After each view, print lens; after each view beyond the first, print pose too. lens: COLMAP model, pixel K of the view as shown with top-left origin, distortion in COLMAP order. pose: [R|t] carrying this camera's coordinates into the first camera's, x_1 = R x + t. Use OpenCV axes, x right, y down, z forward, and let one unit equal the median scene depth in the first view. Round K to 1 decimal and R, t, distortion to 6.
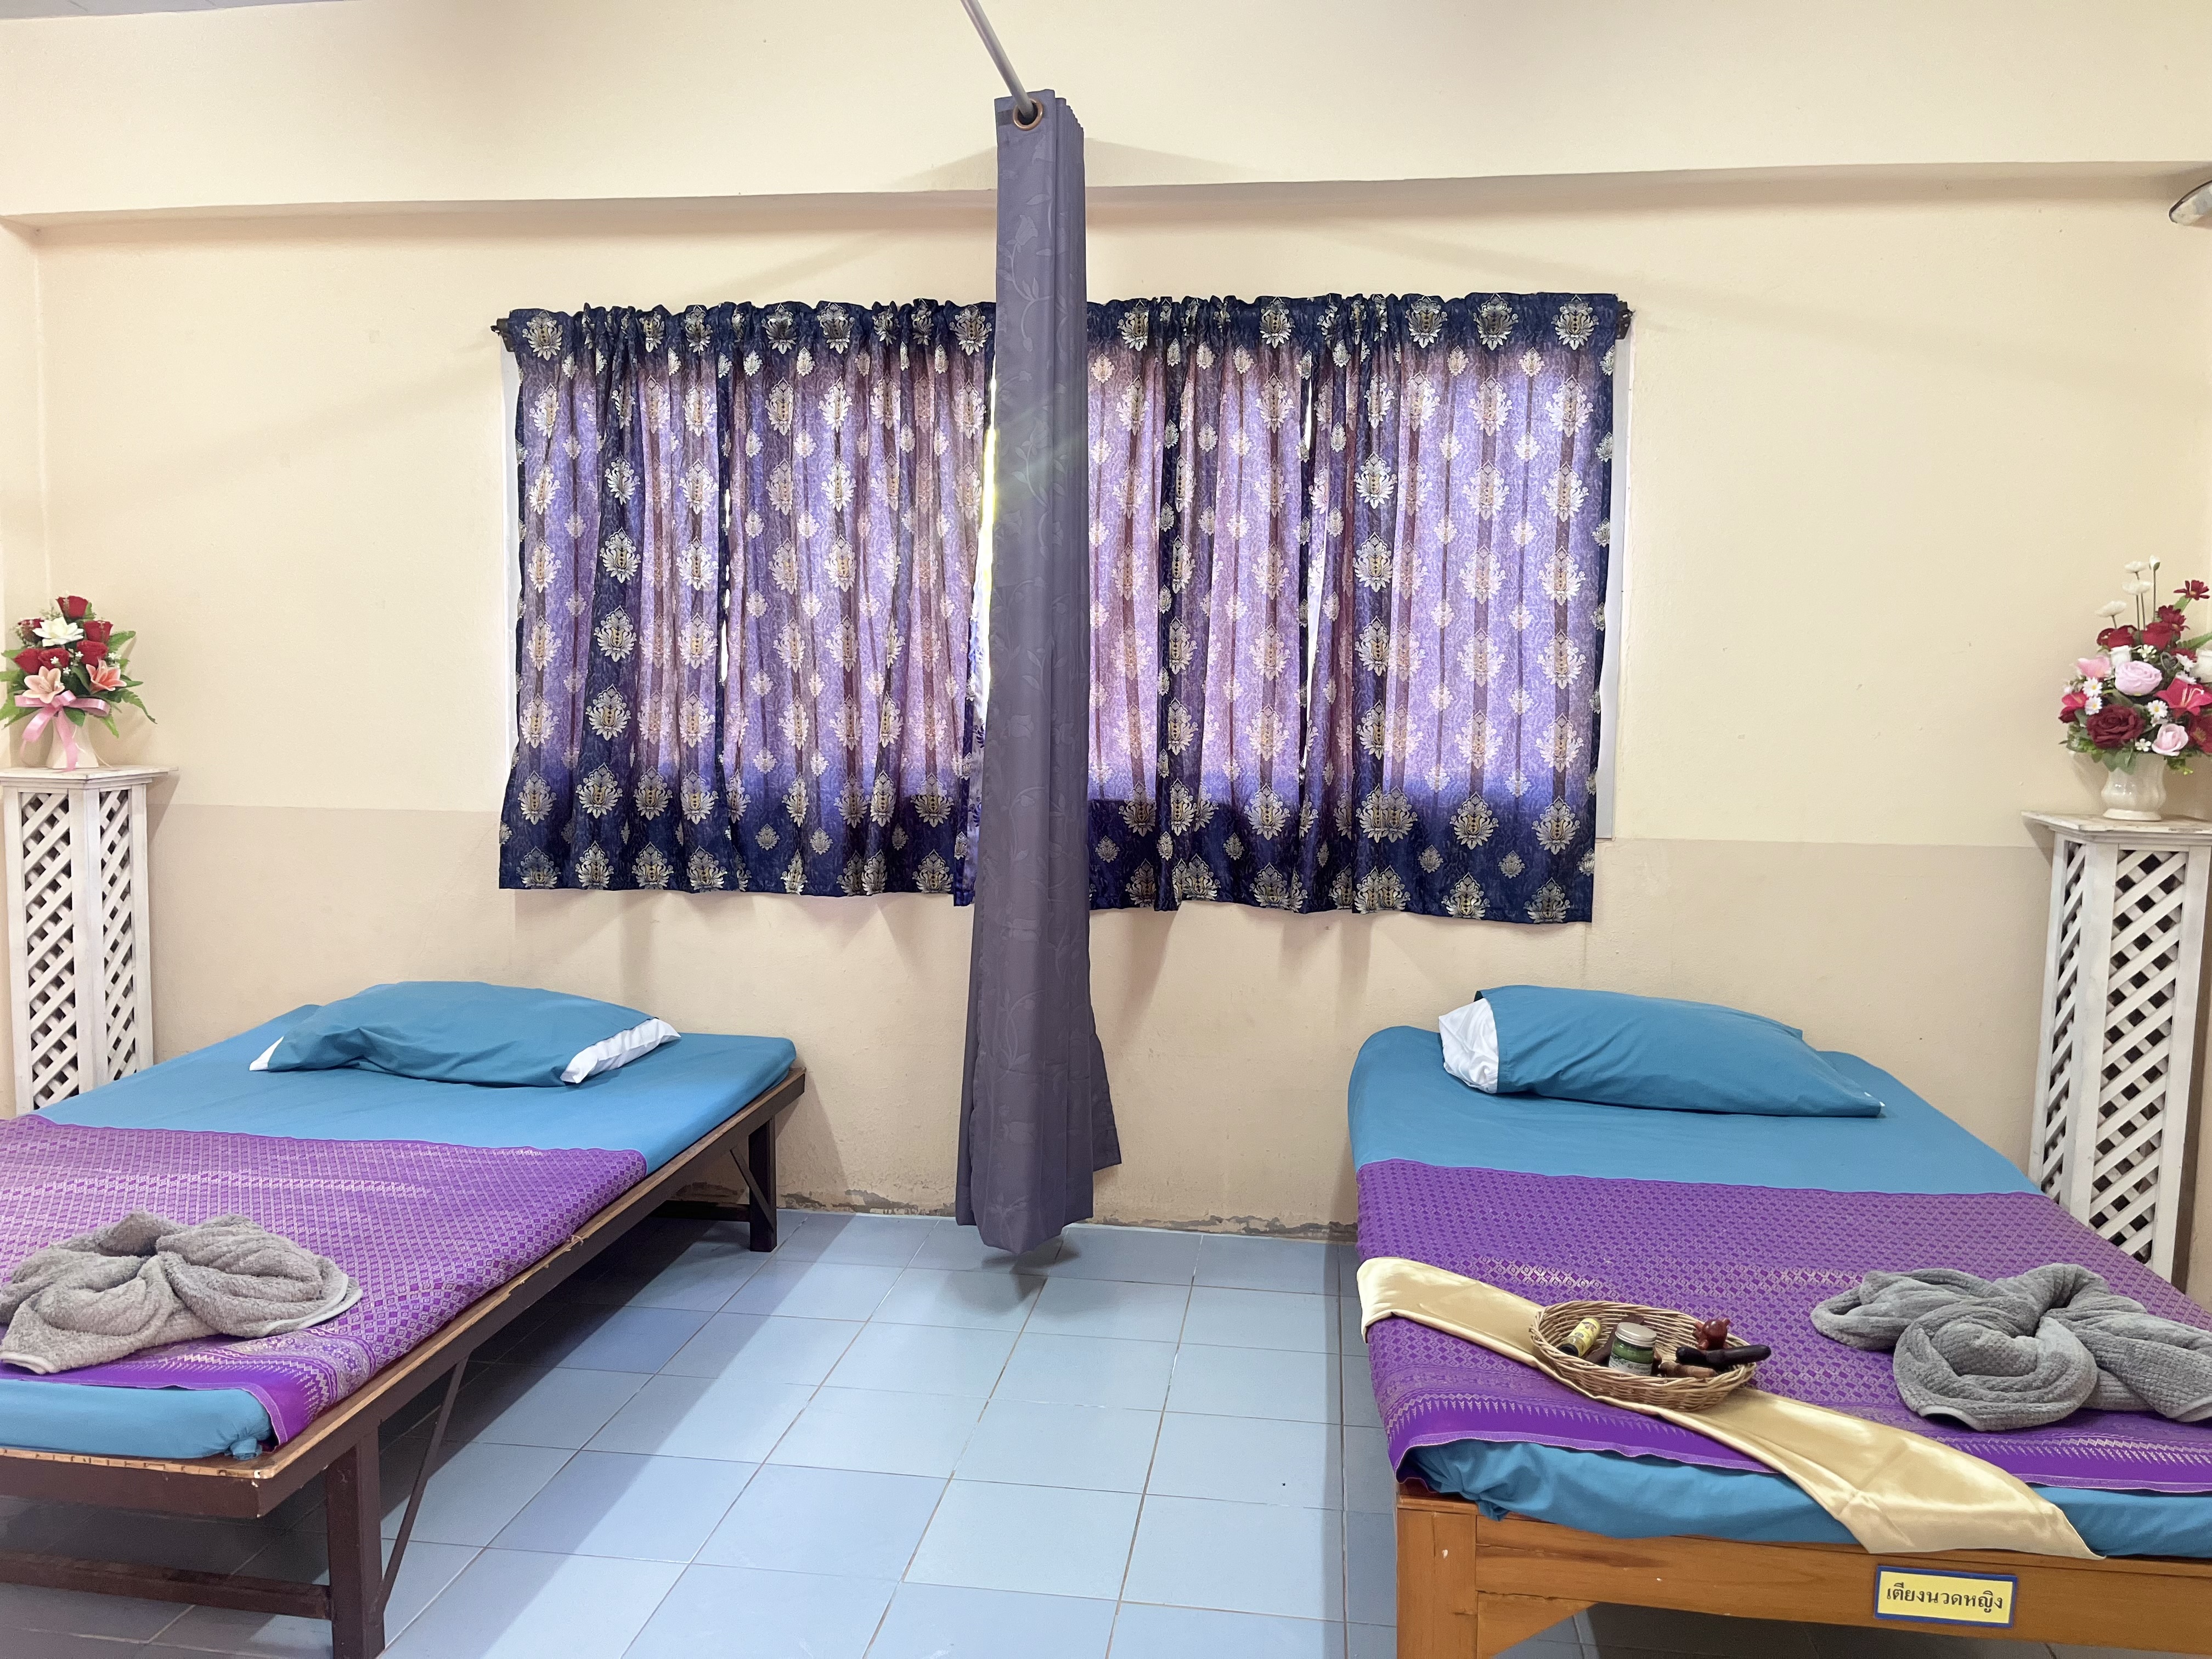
lens RADIAL K [[1675.9, 0, 1104.9], [0, 1675.9, 829.8], [0, 0, 1]] dist [0.042111, -0.045201]
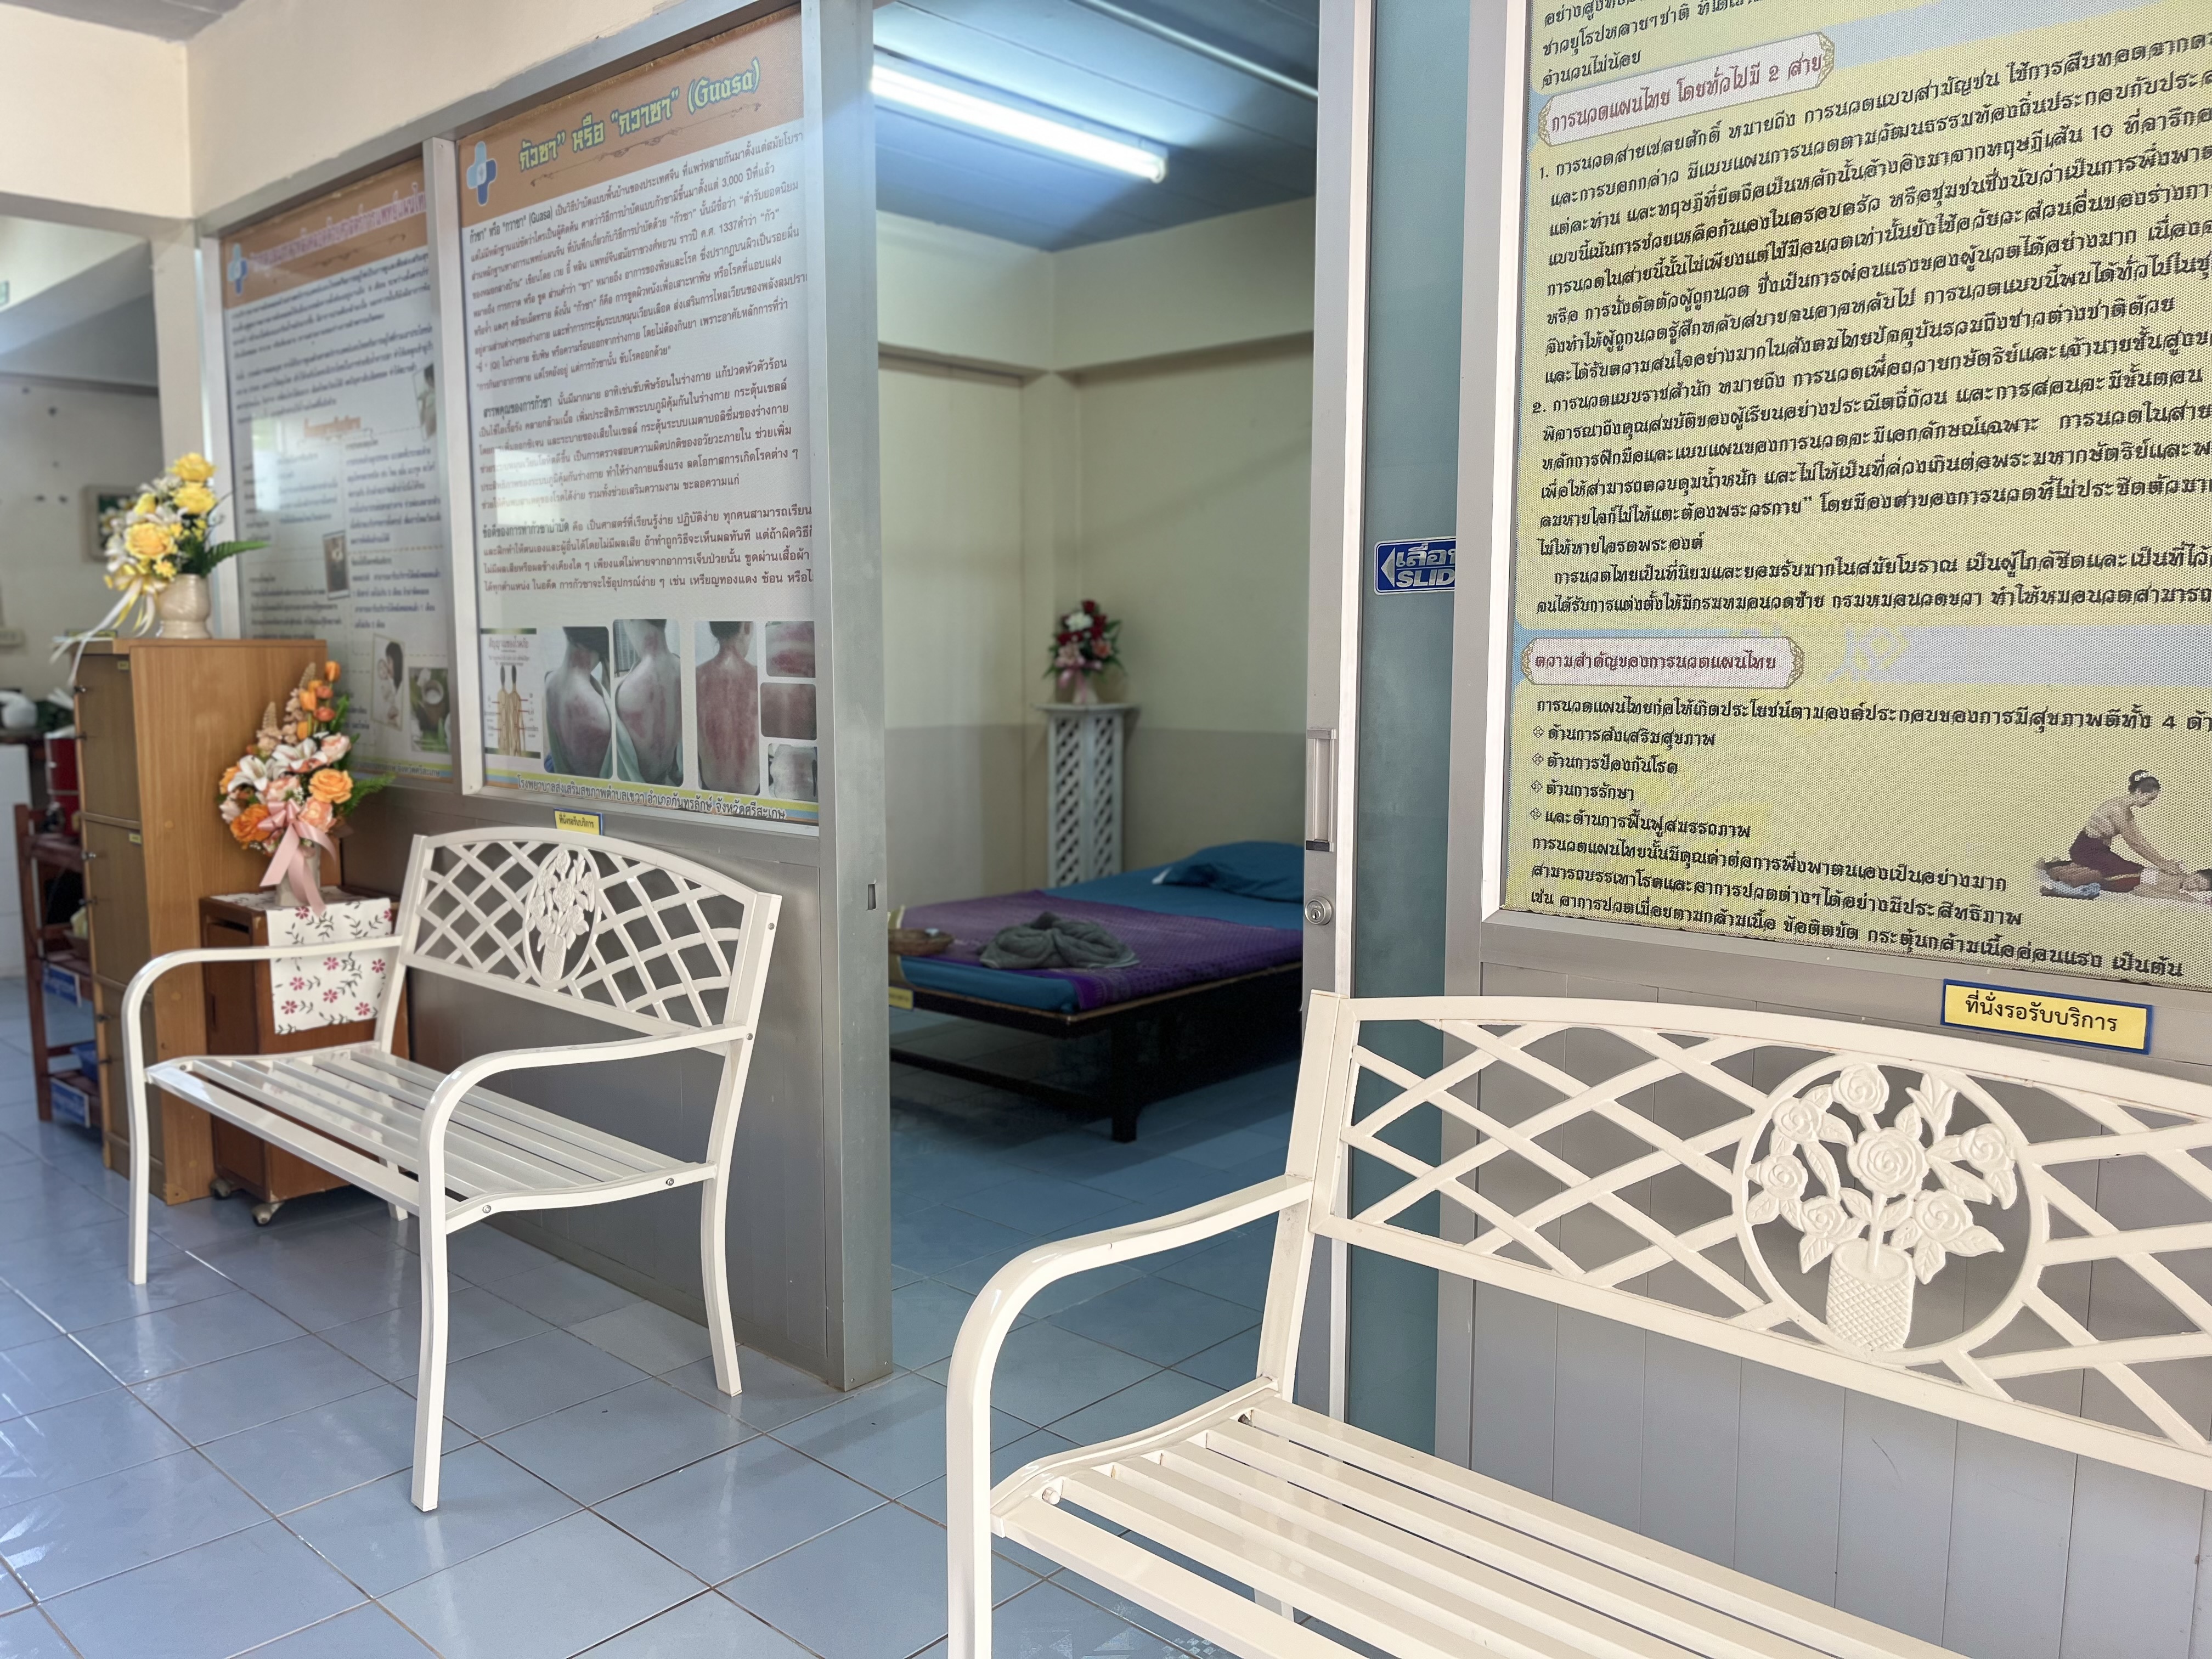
lens RADIAL K [[1675.9, 0, 1111.5], [0, 1675.9, 831.9], [0, 0, 1]] dist [0.042111, -0.045201]
pose [[0.820123, 0.051852, -0.569833, 0.370925], [-0.044422, 0.998650, 0.026938, 0.045579], [0.570460, 0.003221, 0.821319, -0.353691]]
